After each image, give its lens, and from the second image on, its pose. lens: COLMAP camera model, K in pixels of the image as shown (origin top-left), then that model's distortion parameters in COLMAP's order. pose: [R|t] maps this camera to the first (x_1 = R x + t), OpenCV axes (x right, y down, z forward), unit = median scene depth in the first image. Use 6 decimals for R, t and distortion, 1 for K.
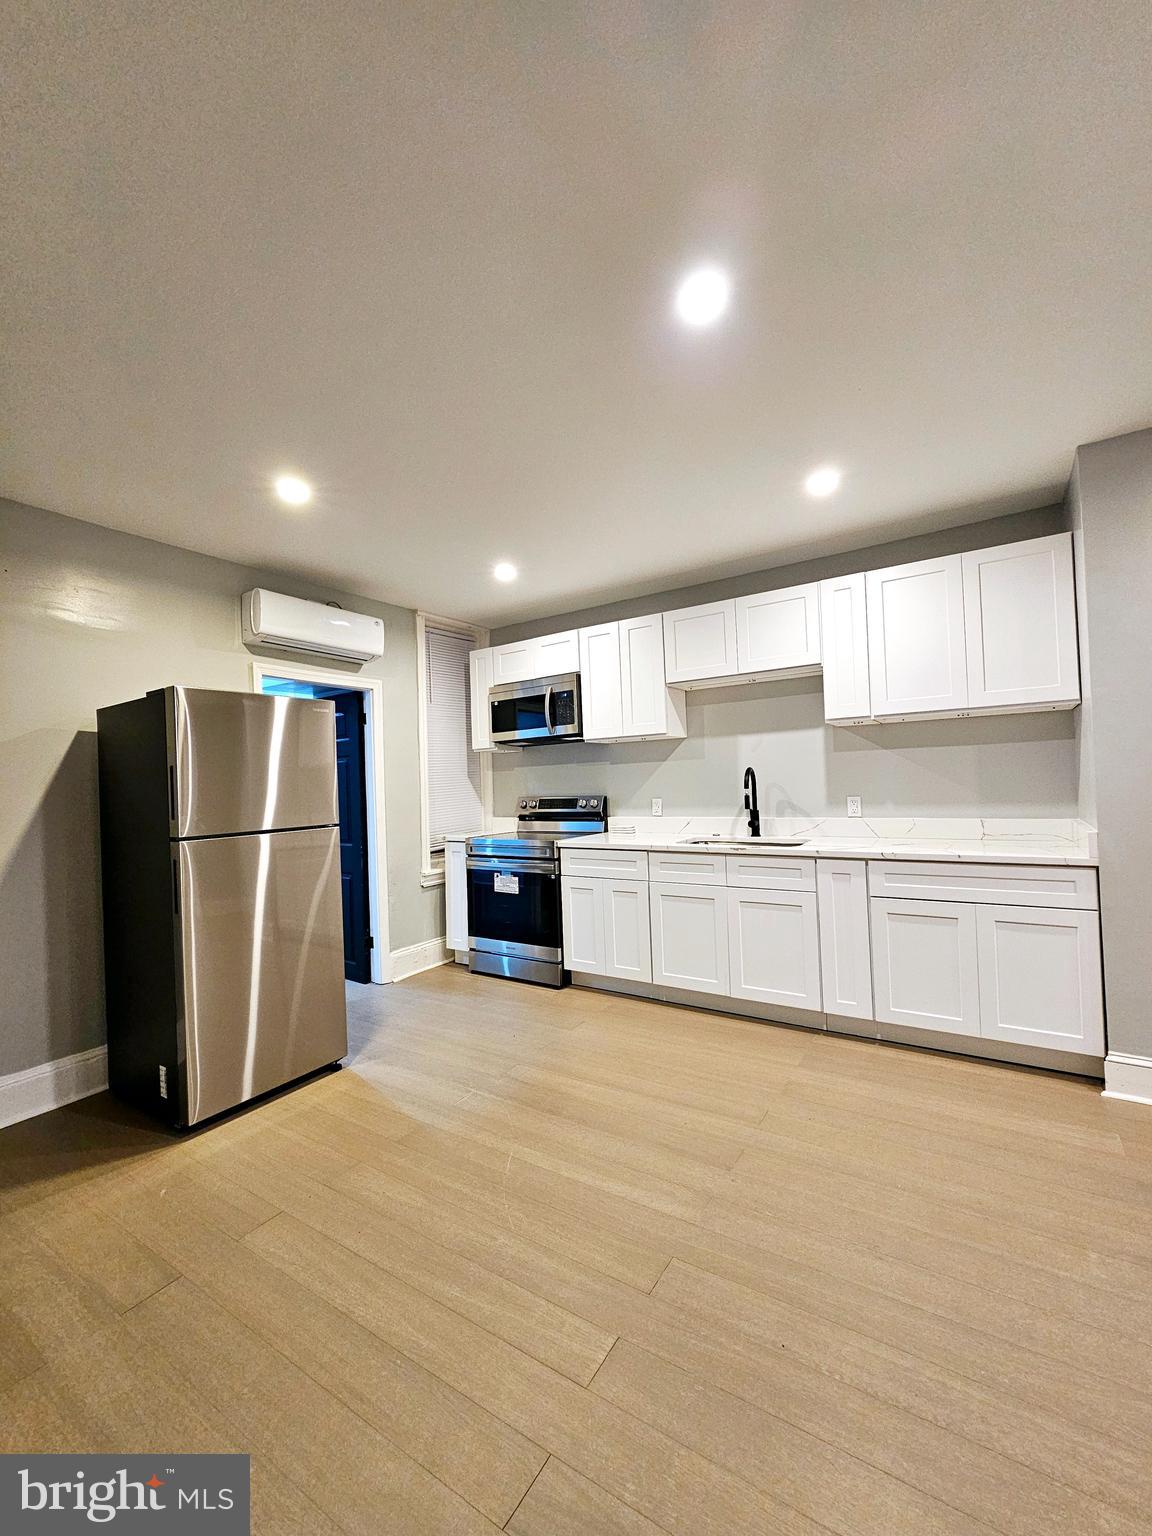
lens RADIAL K [[631.1, 0, 571.6], [0, 631.1, 773.4], [0, 0, 1]] dist [-0.002626, -0.000508]
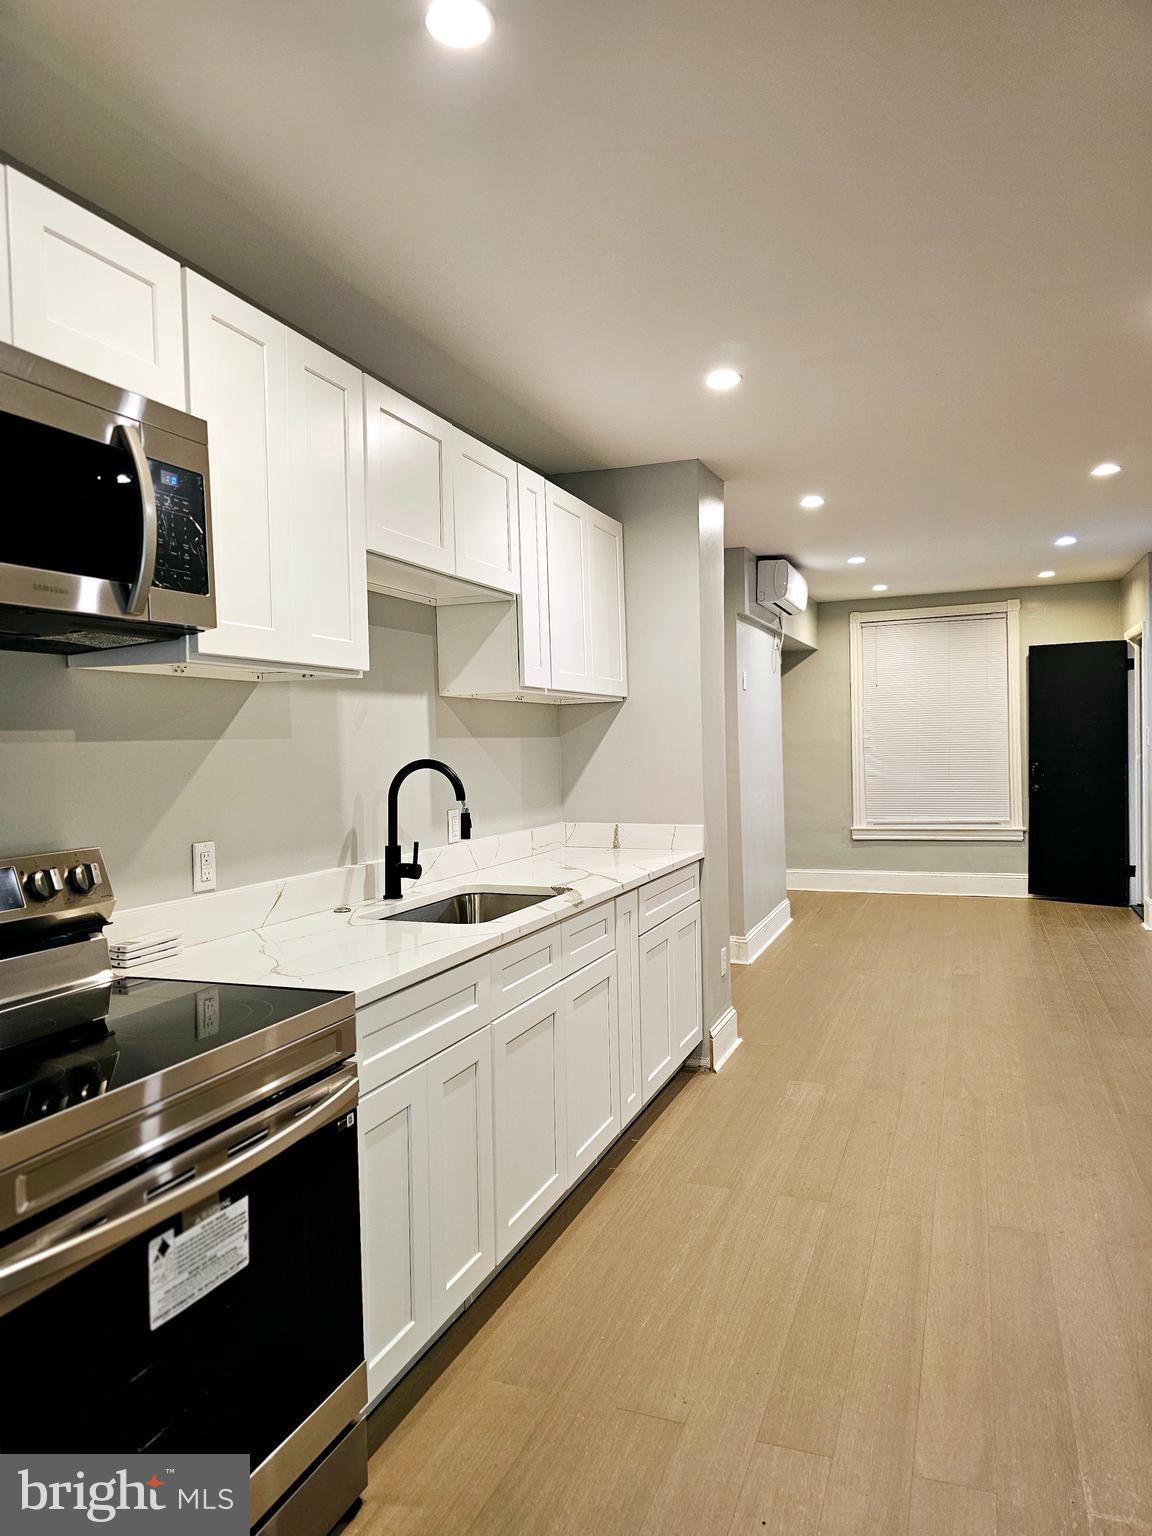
lens RADIAL K [[1025.1, 0, 584.9], [0, 1025.1, 763.1], [0, 0, 1]] dist [0.084978, -0.082862]
pose [[-0.213126, 0.024429, 0.976719, -0.518637], [0.020002, 0.999587, -0.020637, 0.011822], [-0.976820, 0.015138, -0.213527, 0.986574]]
